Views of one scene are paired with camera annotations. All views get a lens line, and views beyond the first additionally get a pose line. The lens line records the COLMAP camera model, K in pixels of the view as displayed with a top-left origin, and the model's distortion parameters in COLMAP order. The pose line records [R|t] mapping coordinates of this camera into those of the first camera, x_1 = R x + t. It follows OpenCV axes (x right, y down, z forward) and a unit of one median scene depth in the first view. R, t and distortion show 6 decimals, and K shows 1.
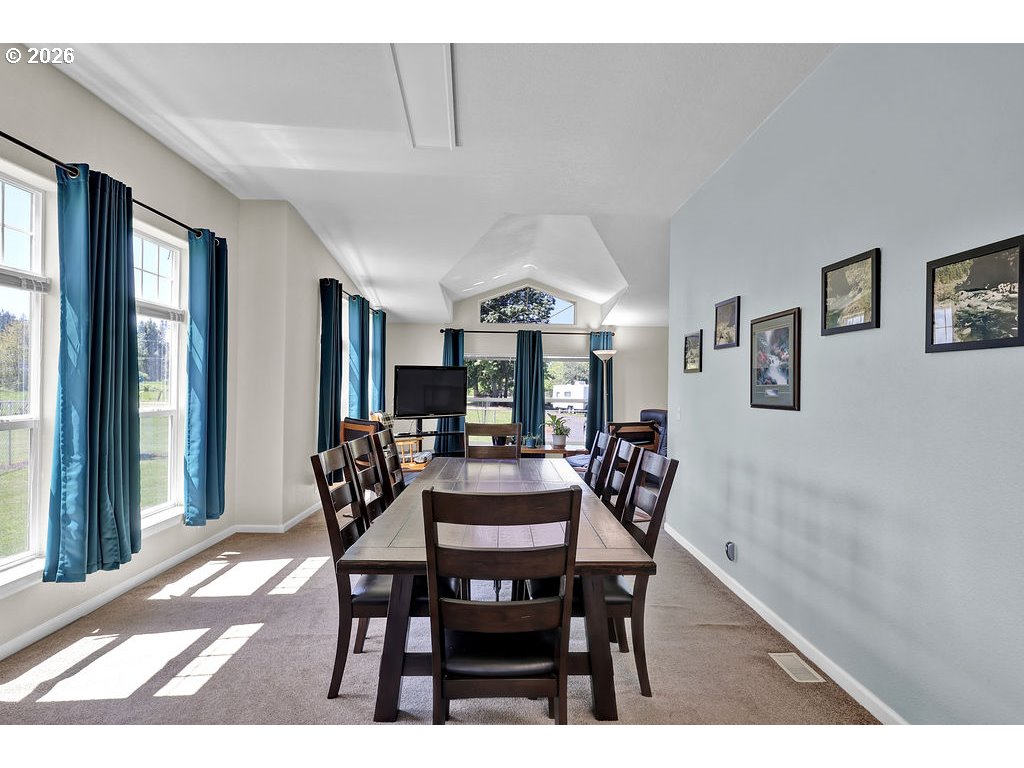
lens RADIAL K [[411.3, 0, 515.5], [0, 411.3, 386.7], [0, 0, 1]] dist [-0.000644, -0.000040]
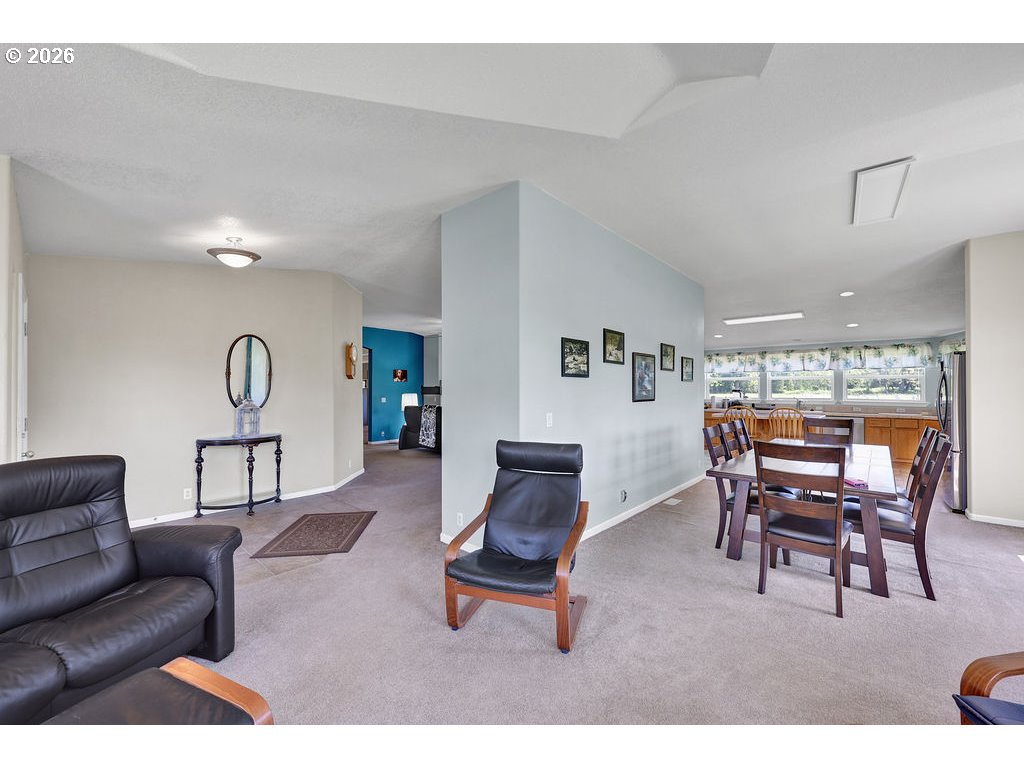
lens RADIAL K [[411.3, 0, 515.5], [0, 411.3, 386.7], [0, 0, 1]] dist [-0.000644, -0.000040]
pose [[-0.725081, -0.008309, 0.688614, -0.237319], [-0.006355, 0.999965, 0.005374, -0.019642], [-0.688634, -0.000479, -0.725109, 2.359504]]
